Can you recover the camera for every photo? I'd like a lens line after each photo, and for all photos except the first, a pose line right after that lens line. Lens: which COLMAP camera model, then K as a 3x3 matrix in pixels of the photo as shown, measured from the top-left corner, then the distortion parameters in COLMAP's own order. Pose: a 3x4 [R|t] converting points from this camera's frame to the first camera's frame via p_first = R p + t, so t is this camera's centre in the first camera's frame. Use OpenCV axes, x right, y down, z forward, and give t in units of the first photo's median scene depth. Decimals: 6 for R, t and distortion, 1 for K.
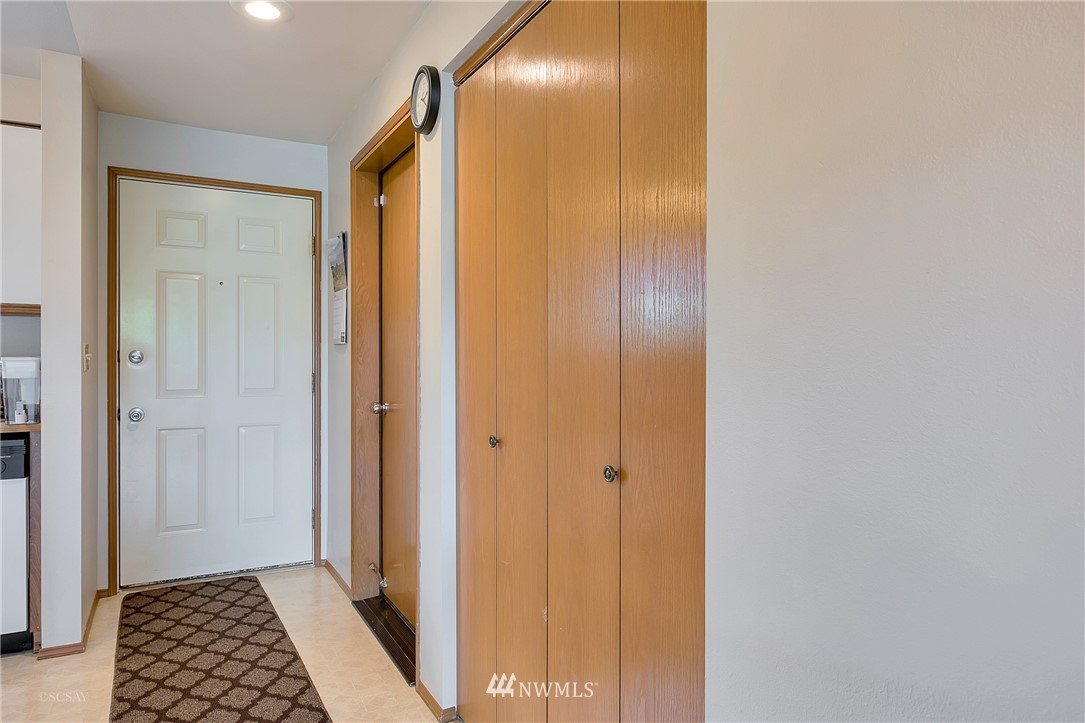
lens RADIAL K [[662.4, 0, 542.5], [0, 662.4, 361.5], [0, 0, 1]] dist [-0.007784, 0.000495]
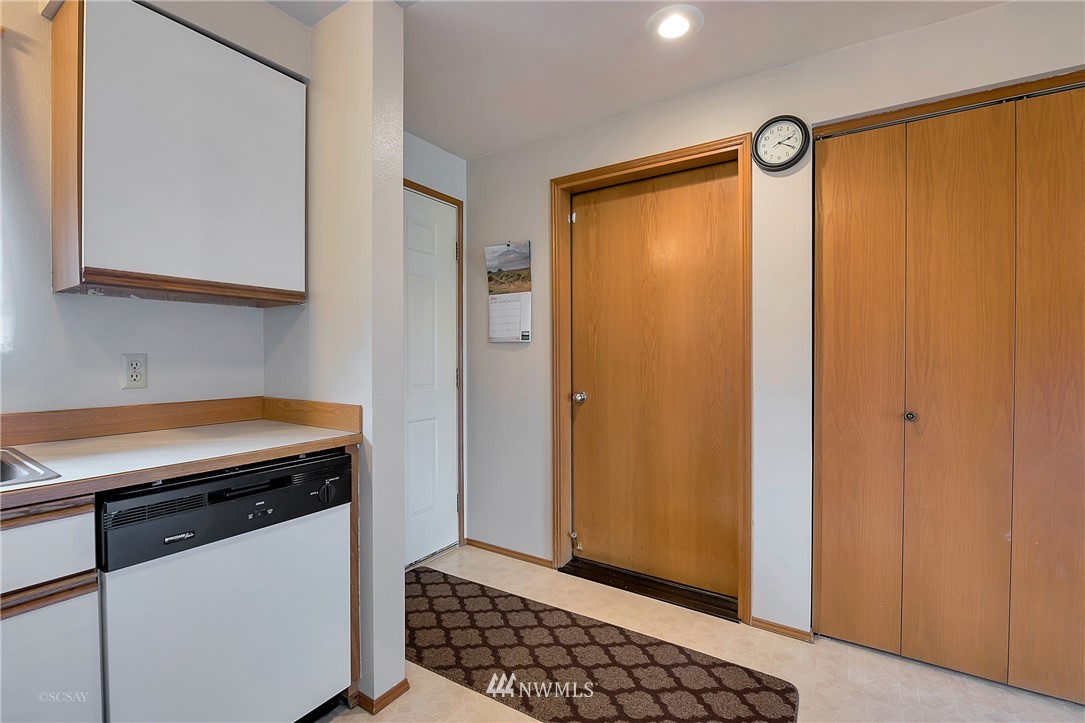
lens RADIAL K [[467.3, 0, 542.5], [0, 467.3, 361.5], [0, 0, 1]] dist [-0.015019, -0.000114]
pose [[0.888274, -0.011154, 0.459178, -0.725632], [0.006429, 0.999909, 0.011853, -0.003257], [-0.459269, -0.007577, 0.888265, 0.327834]]
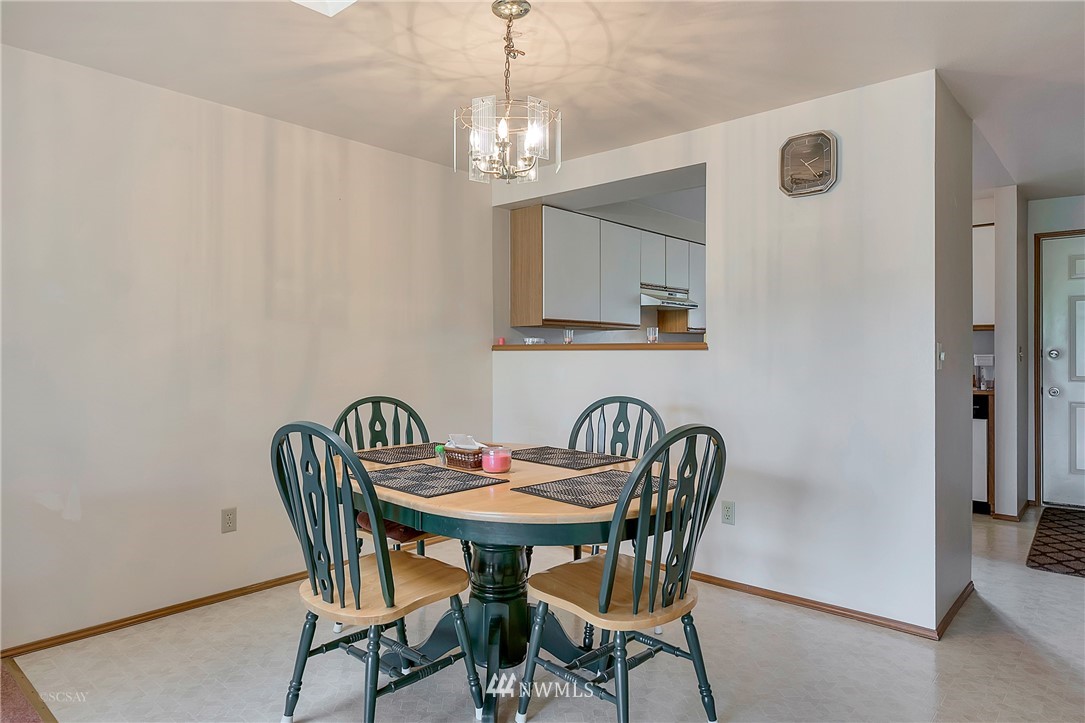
lens RADIAL K [[662.4, 0, 542.5], [0, 662.4, 361.5], [0, 0, 1]] dist [-0.007784, 0.000495]
pose [[0.319864, -0.003205, -0.947458, 0.499139], [-0.001119, 0.999992, -0.003760, 0.019049], [0.947463, 0.002263, 0.319858, -0.674282]]
